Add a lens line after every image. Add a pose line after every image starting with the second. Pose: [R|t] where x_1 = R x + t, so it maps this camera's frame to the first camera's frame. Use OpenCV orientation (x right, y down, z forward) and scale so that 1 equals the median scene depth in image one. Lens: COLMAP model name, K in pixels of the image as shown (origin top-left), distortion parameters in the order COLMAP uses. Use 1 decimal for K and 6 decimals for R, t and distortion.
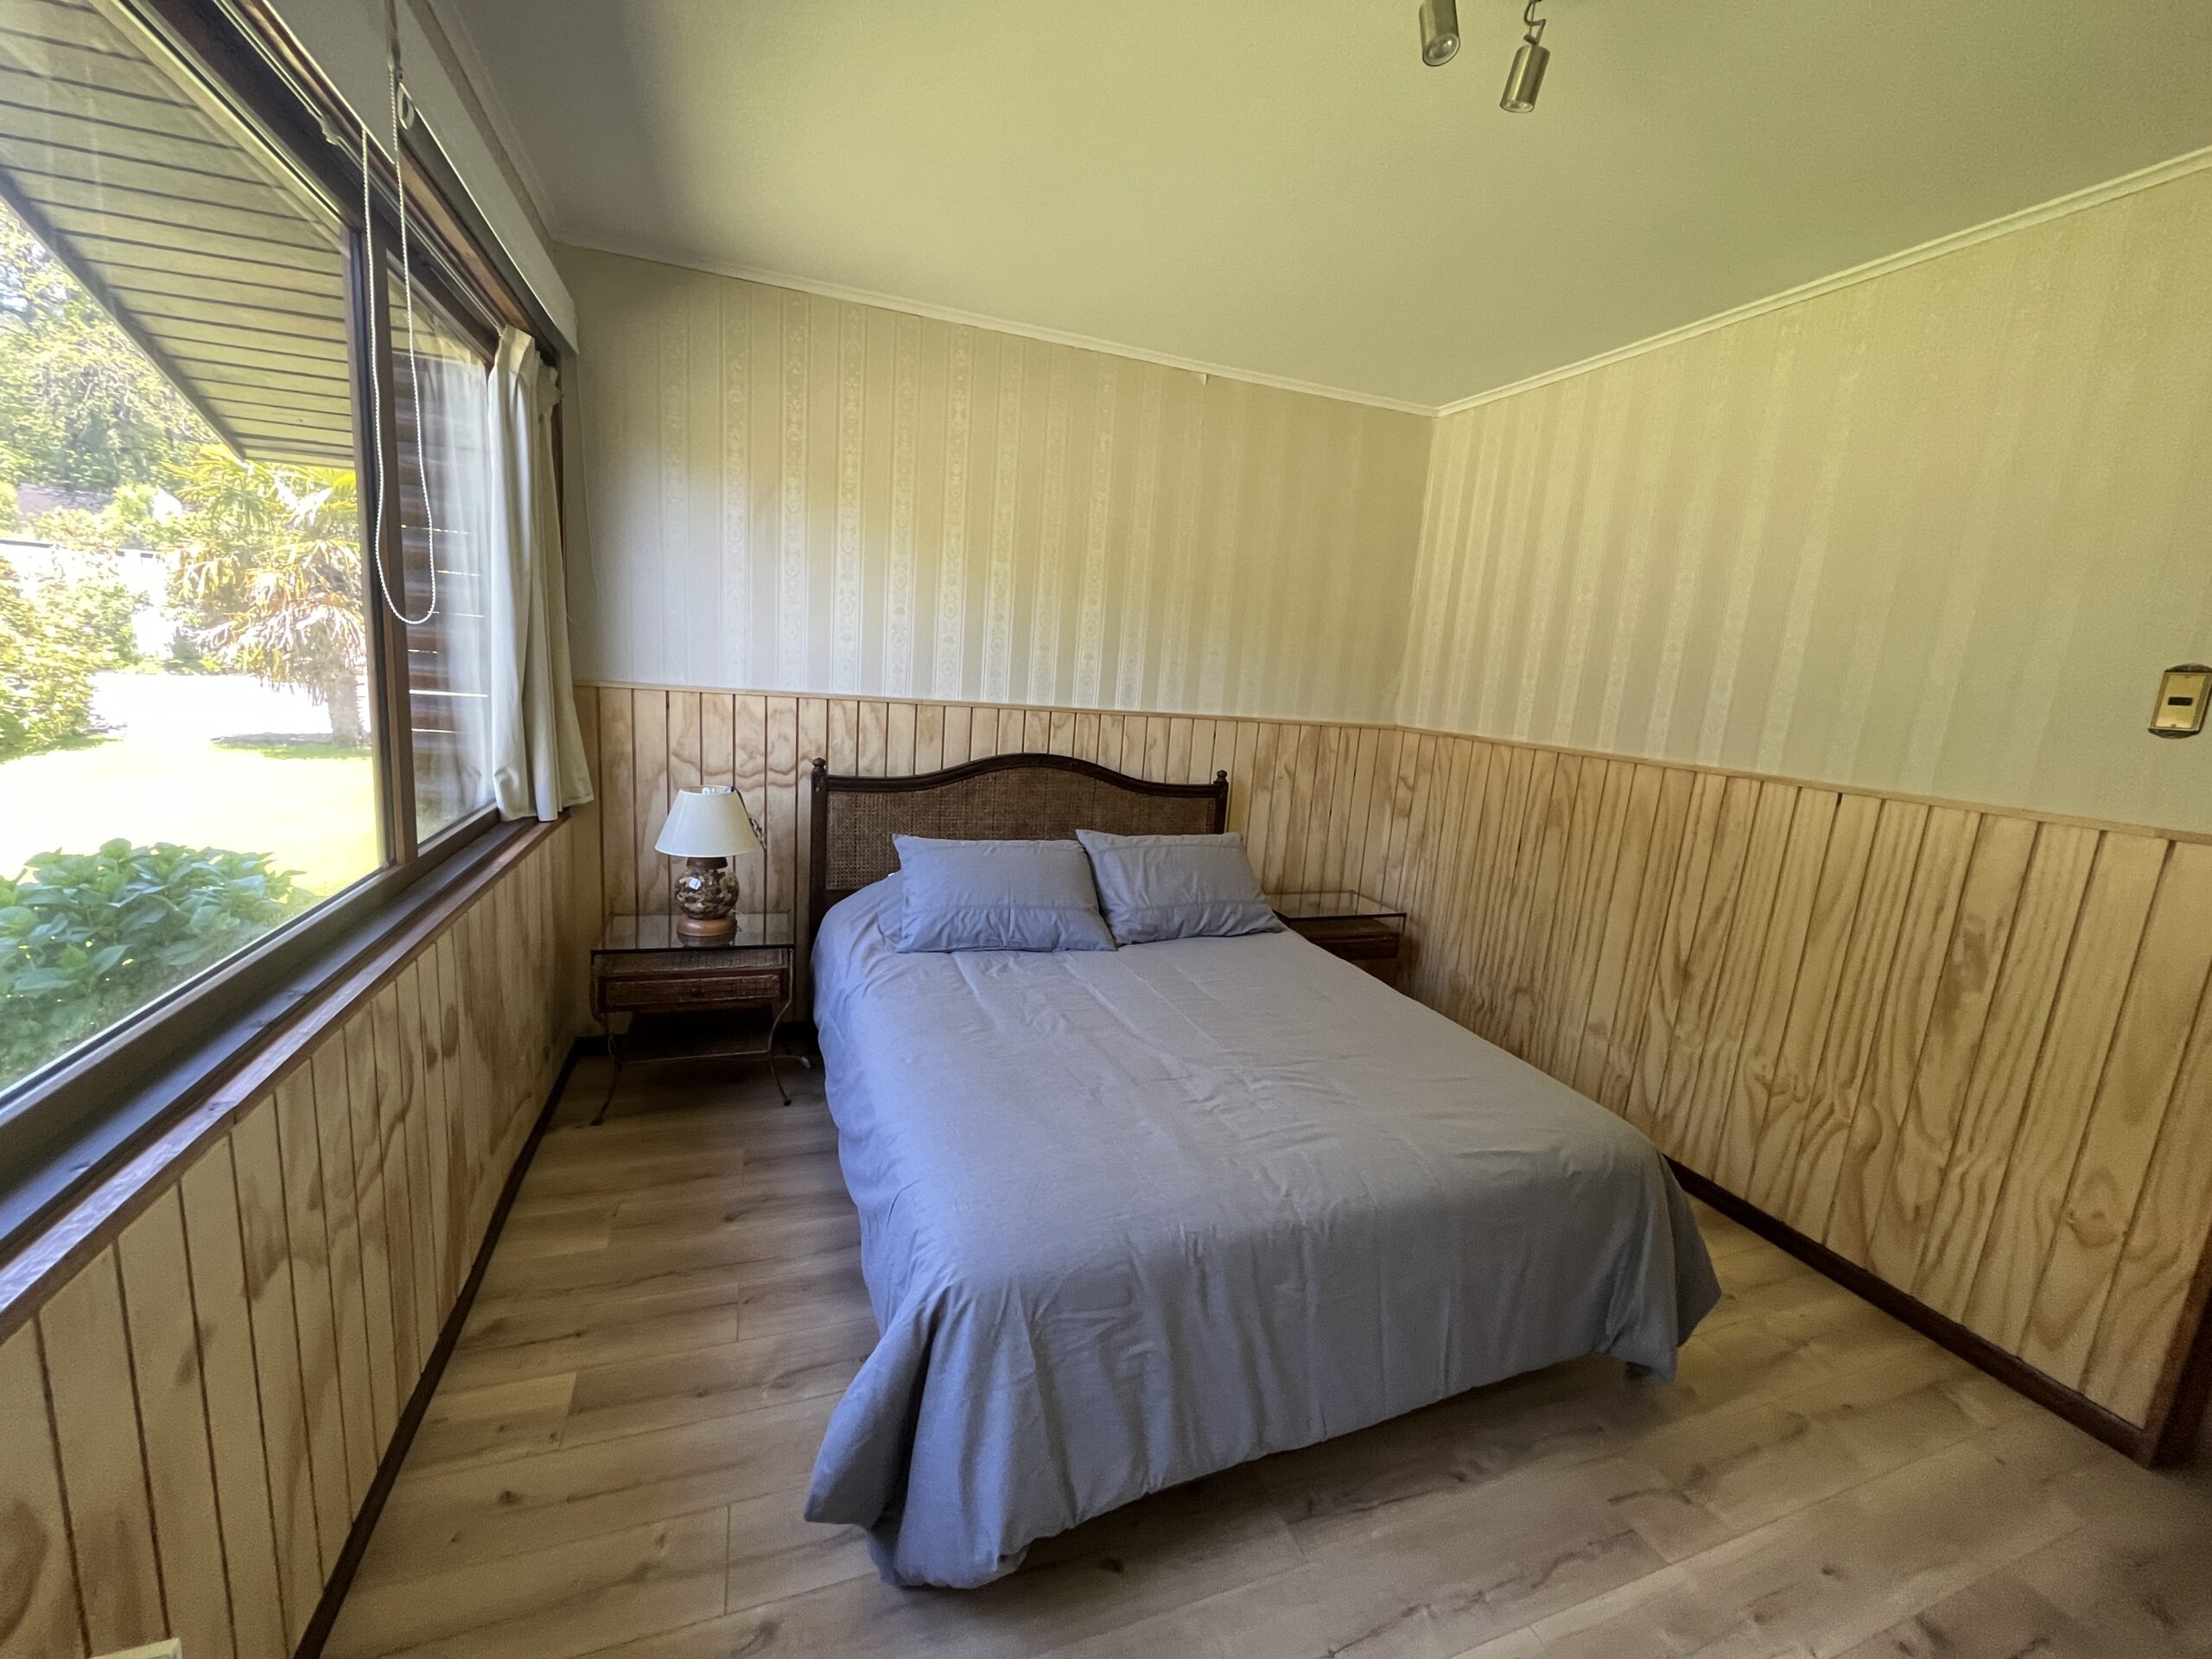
lens RADIAL K [[895.0, 0, 1099.2], [0, 895.0, 833.9], [0, 0, 1]] dist [-0.002573, 0.001036]
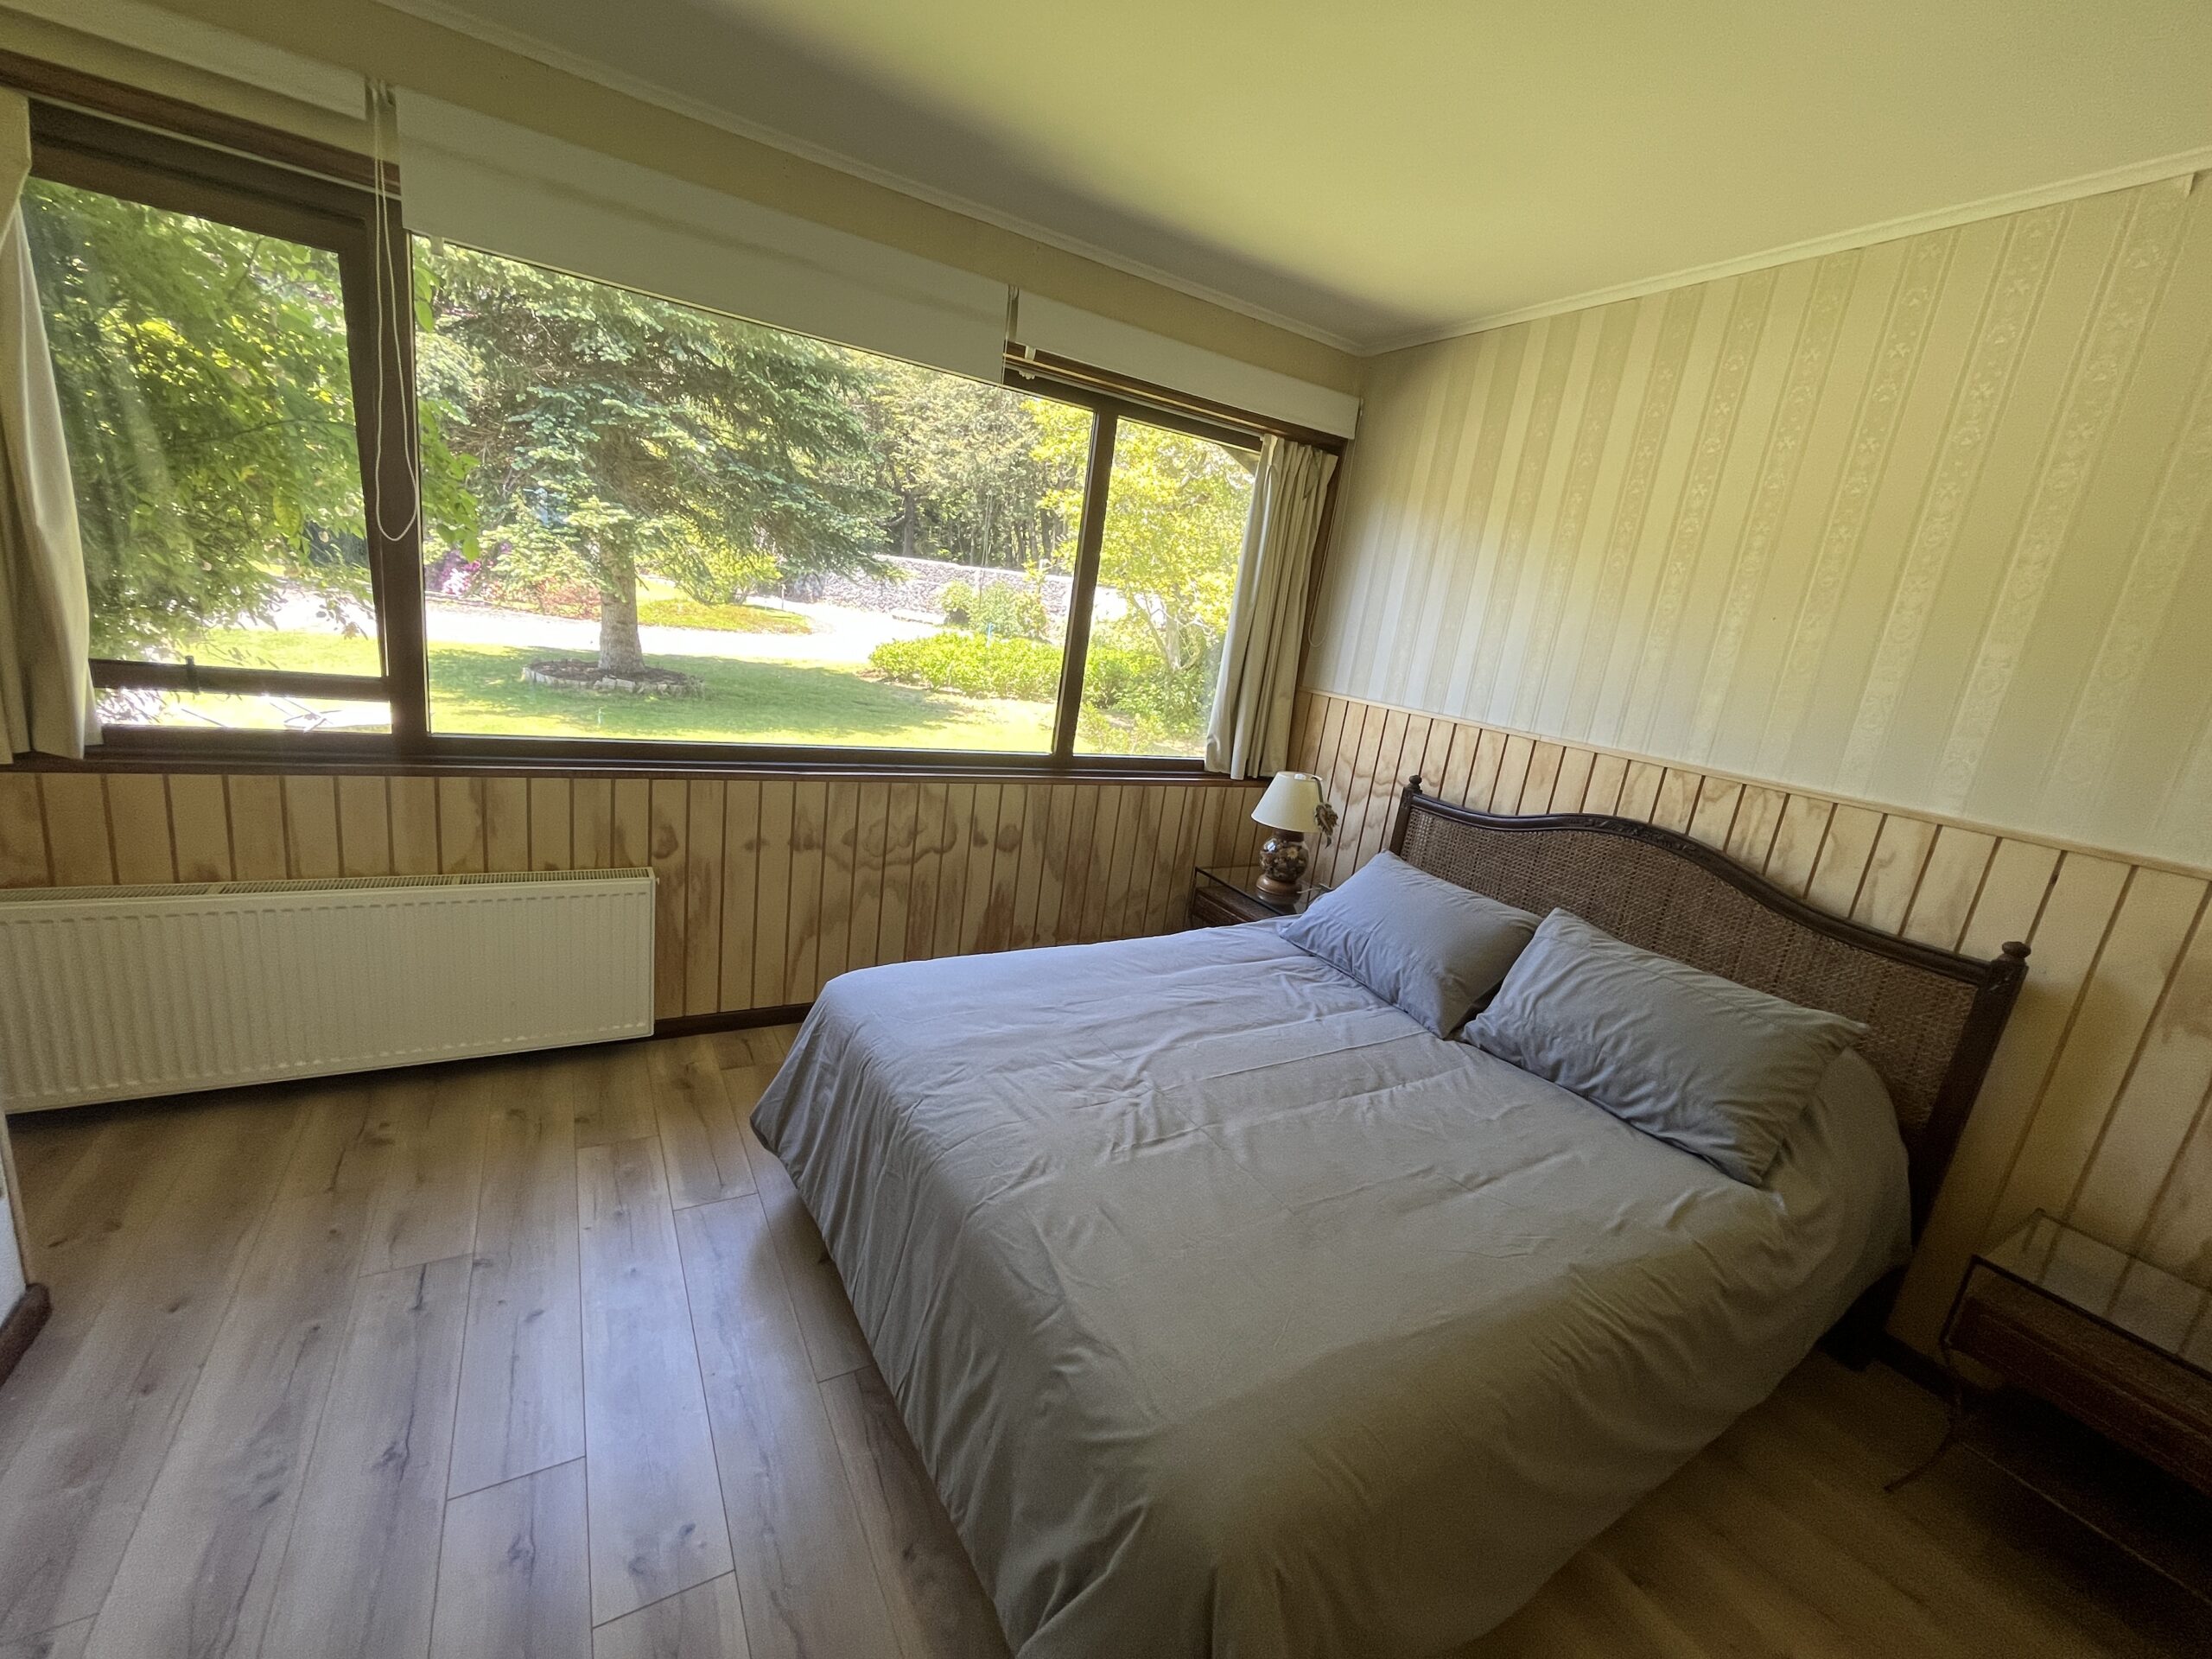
lens RADIAL K [[895.0, 0, 1099.8], [0, 895.0, 821.8], [0, 0, 1]] dist [-0.002573, 0.001036]
pose [[0.179268, 0.180471, -0.967106, 0.626284], [-0.291429, 0.948651, 0.123006, -0.054402], [0.939645, 0.259791, 0.222657, 0.442283]]
